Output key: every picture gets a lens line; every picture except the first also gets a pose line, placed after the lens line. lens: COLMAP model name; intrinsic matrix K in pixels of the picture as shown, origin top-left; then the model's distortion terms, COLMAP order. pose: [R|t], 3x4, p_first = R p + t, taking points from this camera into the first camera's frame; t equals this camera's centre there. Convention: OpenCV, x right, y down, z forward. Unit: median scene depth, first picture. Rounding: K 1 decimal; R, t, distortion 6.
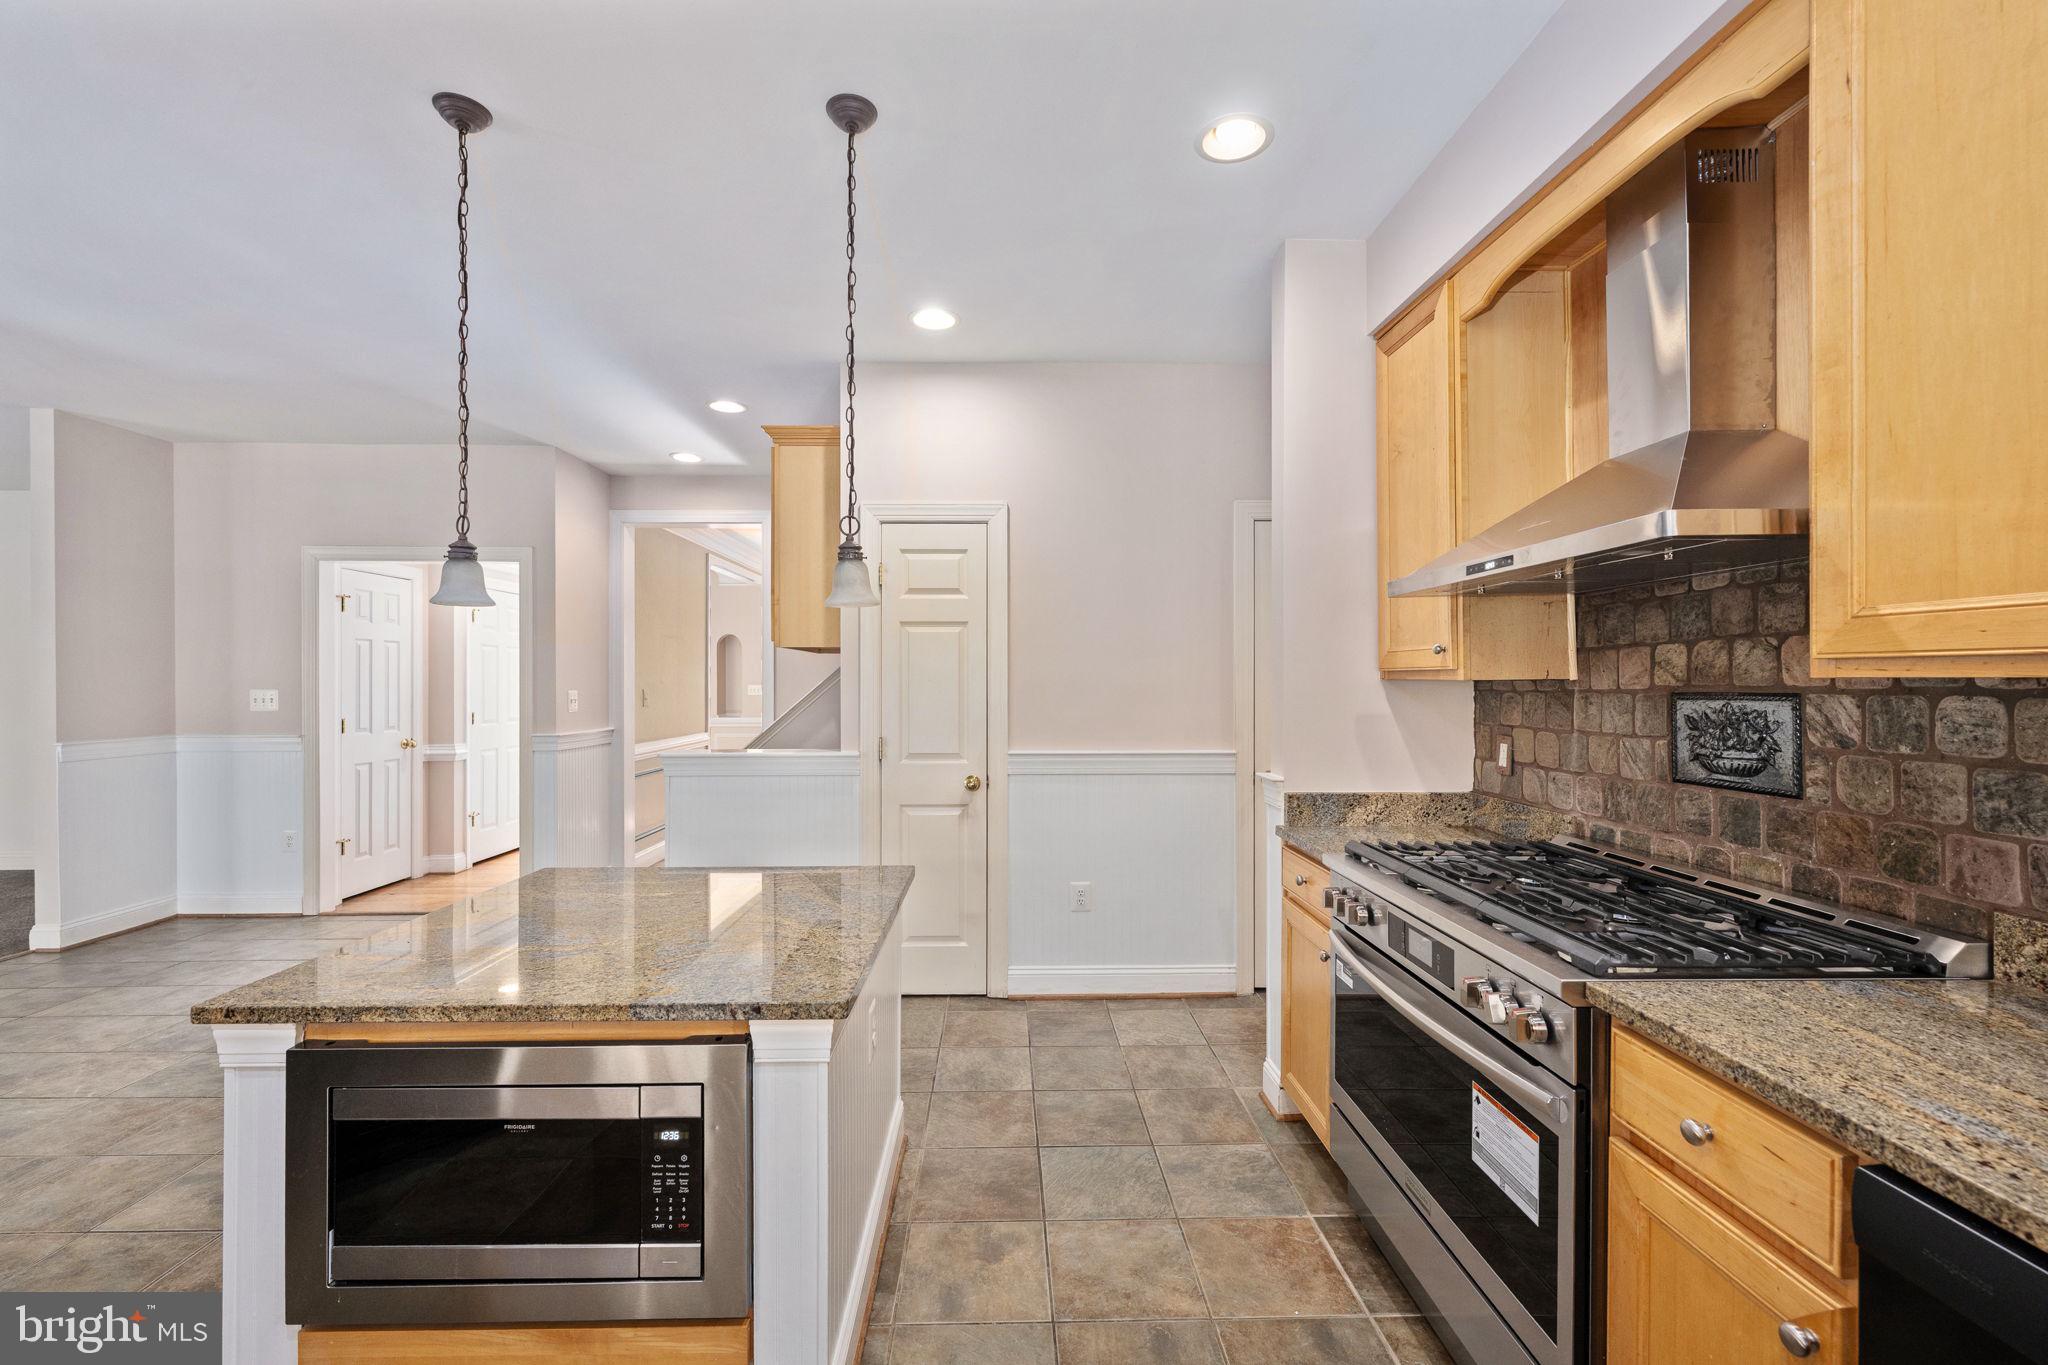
lens RADIAL K [[838.1, 0, 1031.5], [0, 838.1, 682.5], [0, 0, 1]] dist [0.004688, -0.001218]
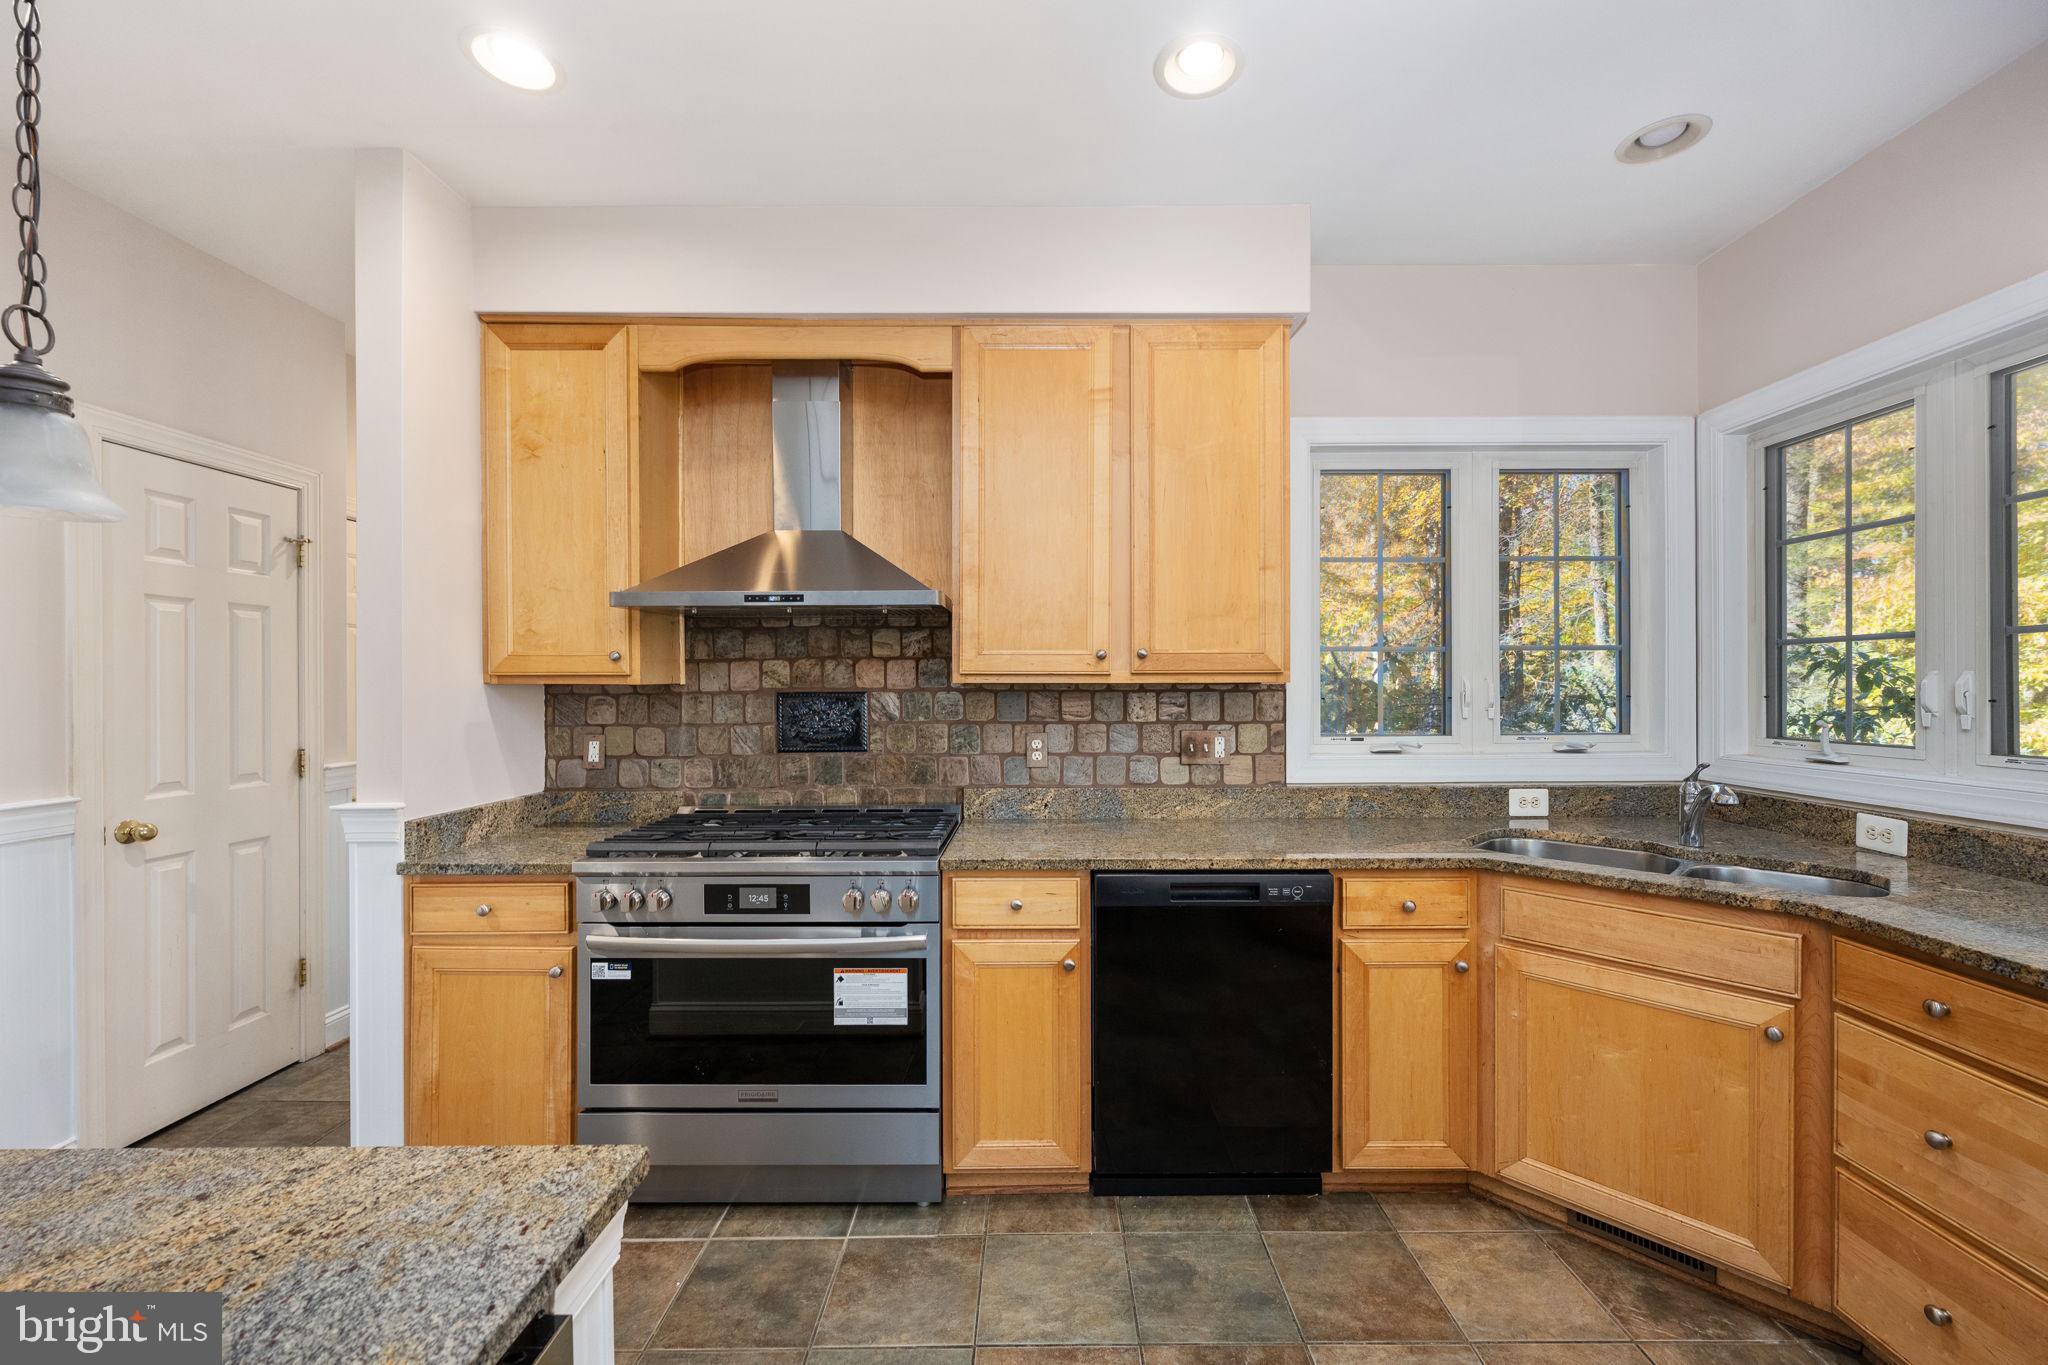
lens RADIAL K [[838.1, 0, 1024.4], [0, 838.1, 687.3], [0, 0, 1]] dist [0.004688, -0.001218]
pose [[0.019561, -0.000533, 0.999809, -0.681957], [0.003146, 0.999995, 0.000471, 0.002681], [-0.999804, 0.003136, 0.019562, 0.508329]]
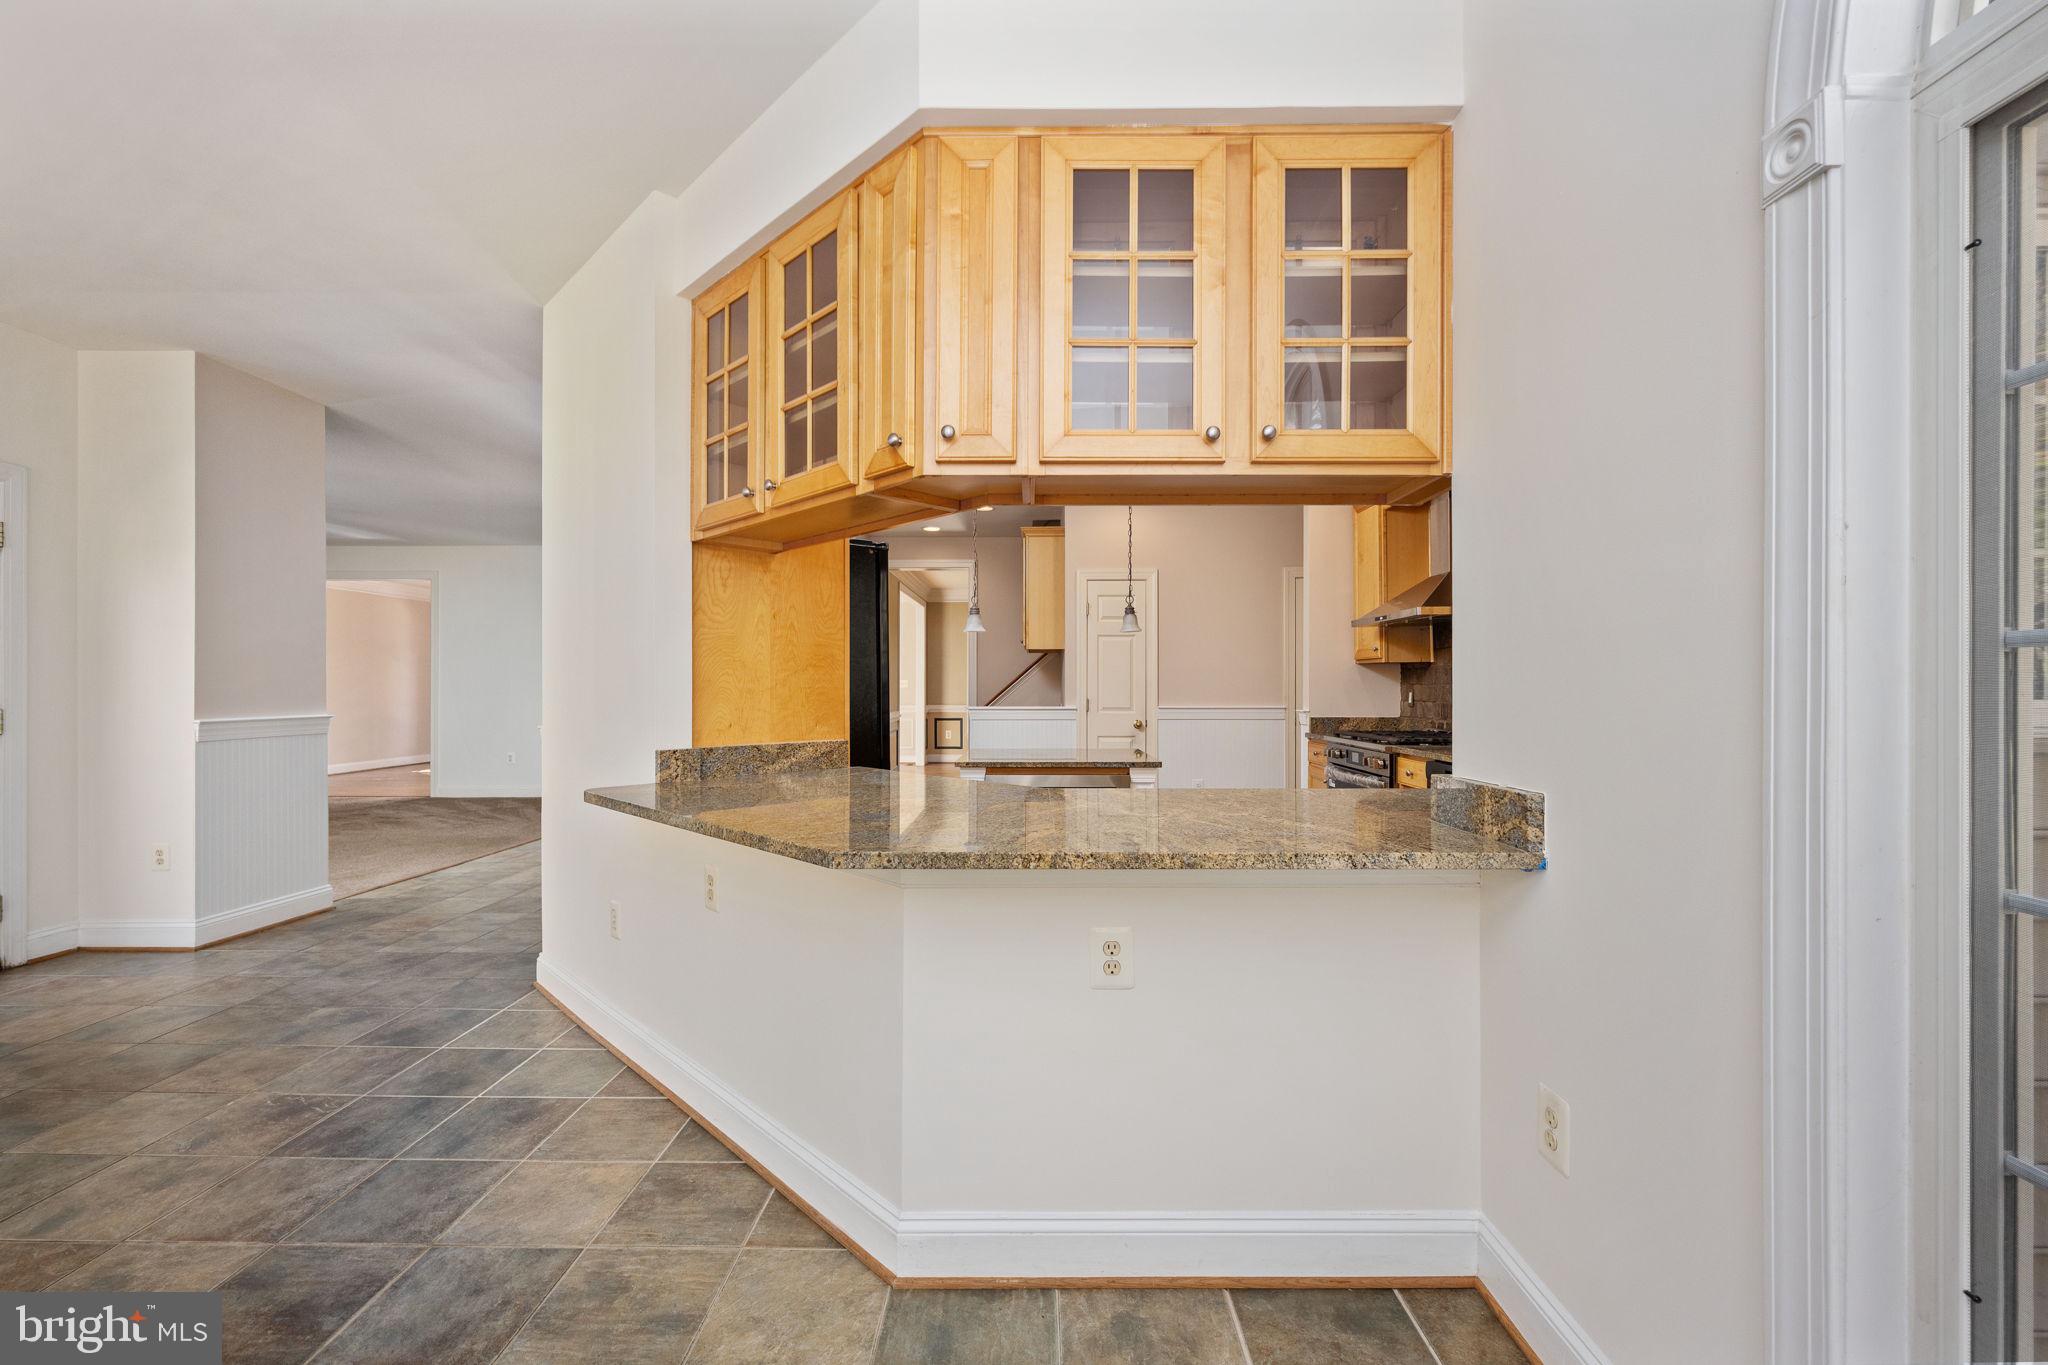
lens RADIAL K [[838.1, 0, 1029.5], [0, 838.1, 688.3], [0, 0, 1]] dist [0.004688, -0.001218]
pose [[0.998746, -0.002738, -0.049982, -0.401204], [0.002859, 0.999993, 0.002342, 0.067129], [0.049976, -0.002482, 0.998747, -1.544944]]
